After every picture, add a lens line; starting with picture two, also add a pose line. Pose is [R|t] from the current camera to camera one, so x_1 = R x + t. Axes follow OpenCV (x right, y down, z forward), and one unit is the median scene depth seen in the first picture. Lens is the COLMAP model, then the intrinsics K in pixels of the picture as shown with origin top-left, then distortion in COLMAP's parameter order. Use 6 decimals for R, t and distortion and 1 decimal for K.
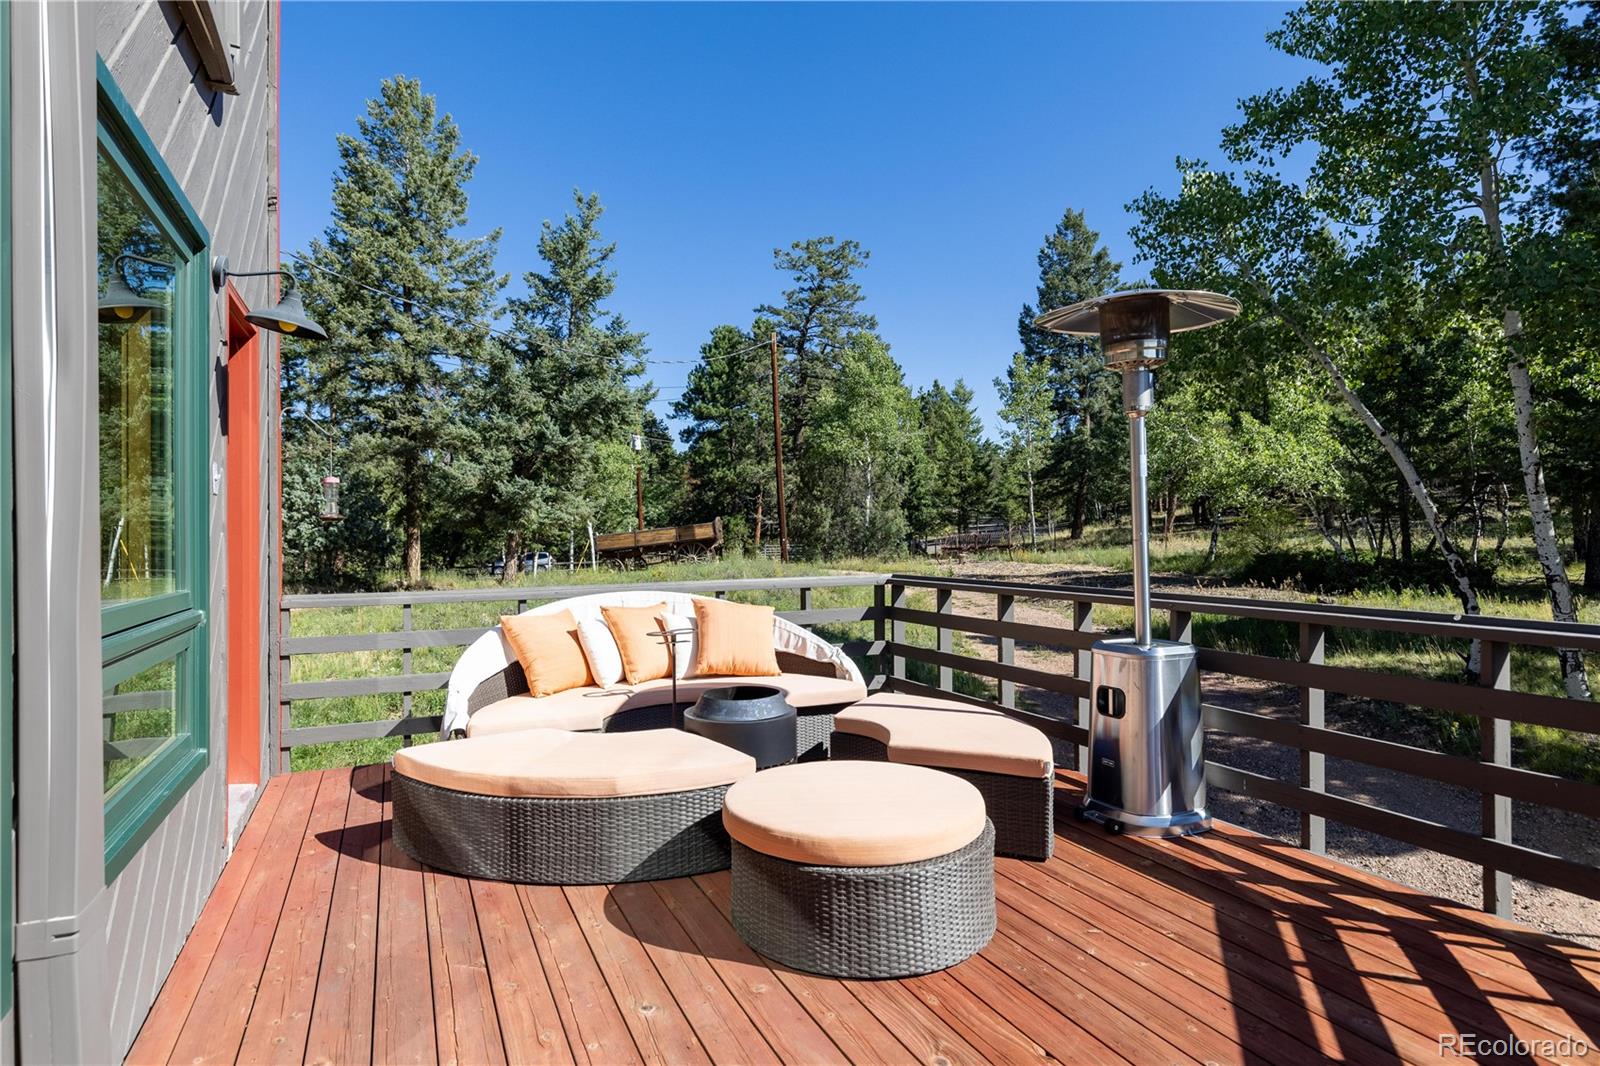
lens RADIAL K [[882.8, 0, 802.2], [0, 882.8, 530.8], [0, 0, 1]] dist [-0.004166, -0.000425]
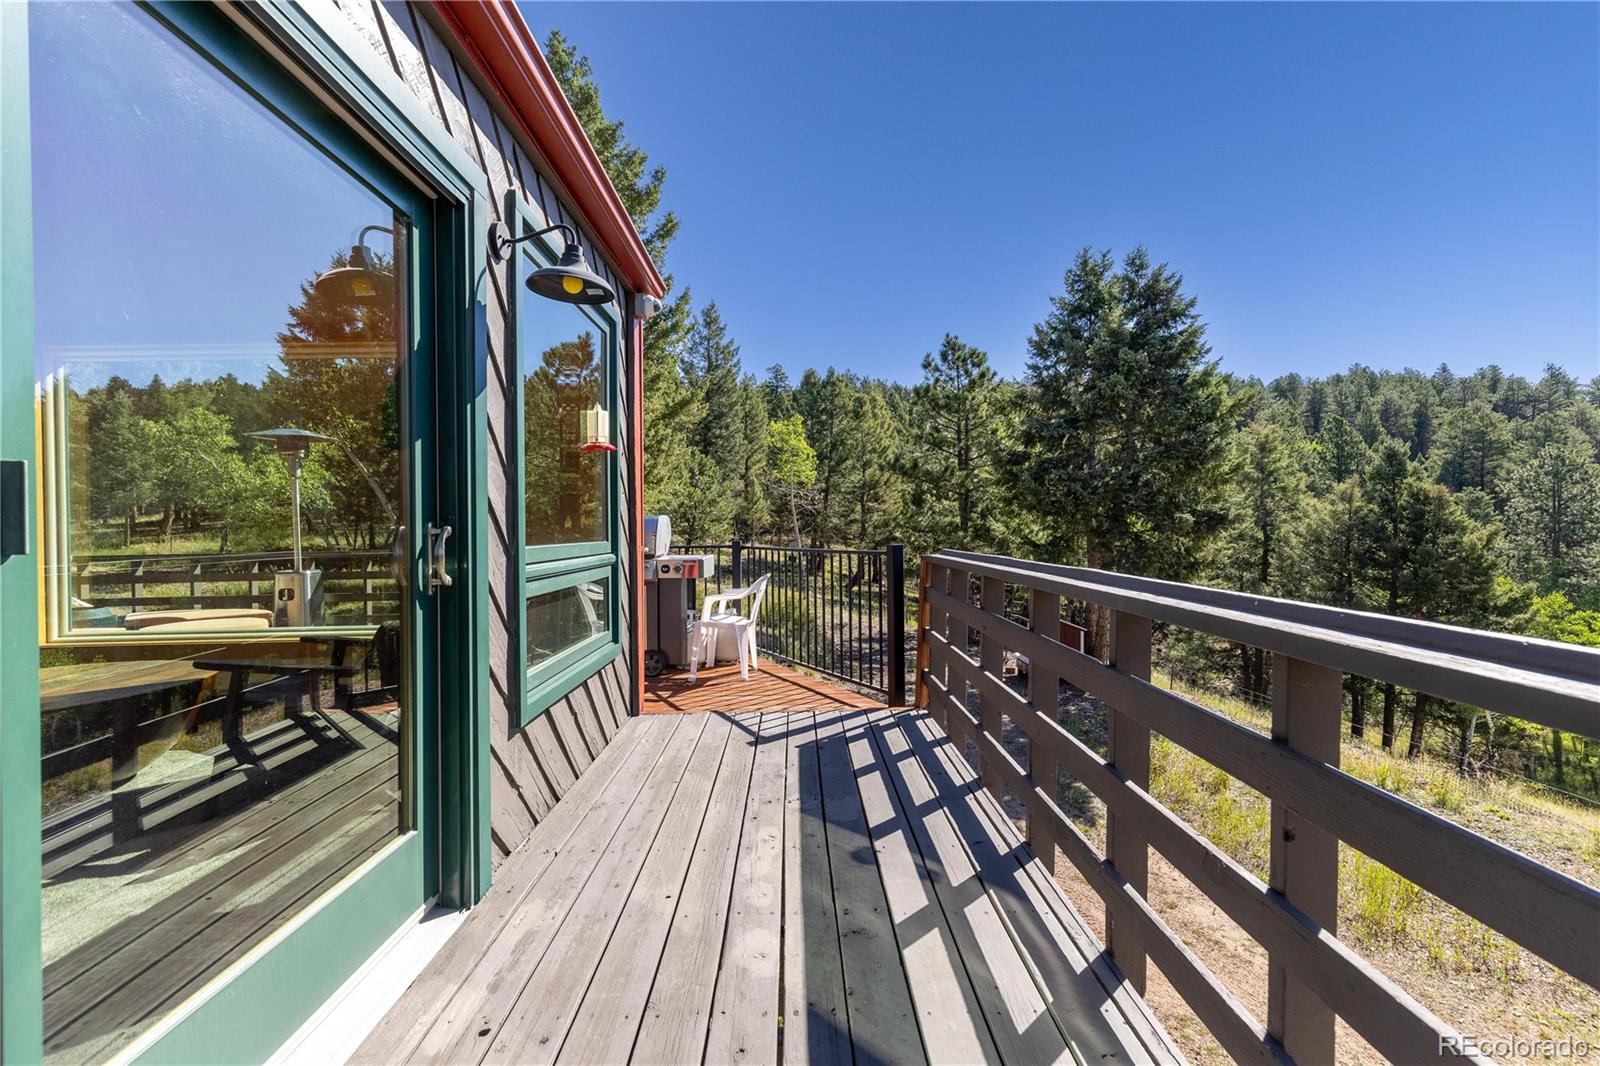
lens RADIAL K [[726.6, 0, 804.7], [0, 726.6, 542.7], [0, 0, 1]] dist [0.012203, -0.002385]
pose [[0.412493, -0.017072, 0.910801, -0.157503], [0.006368, 0.999854, 0.015857, 0.004067], [-0.910939, -0.000741, 0.412541, -0.203190]]
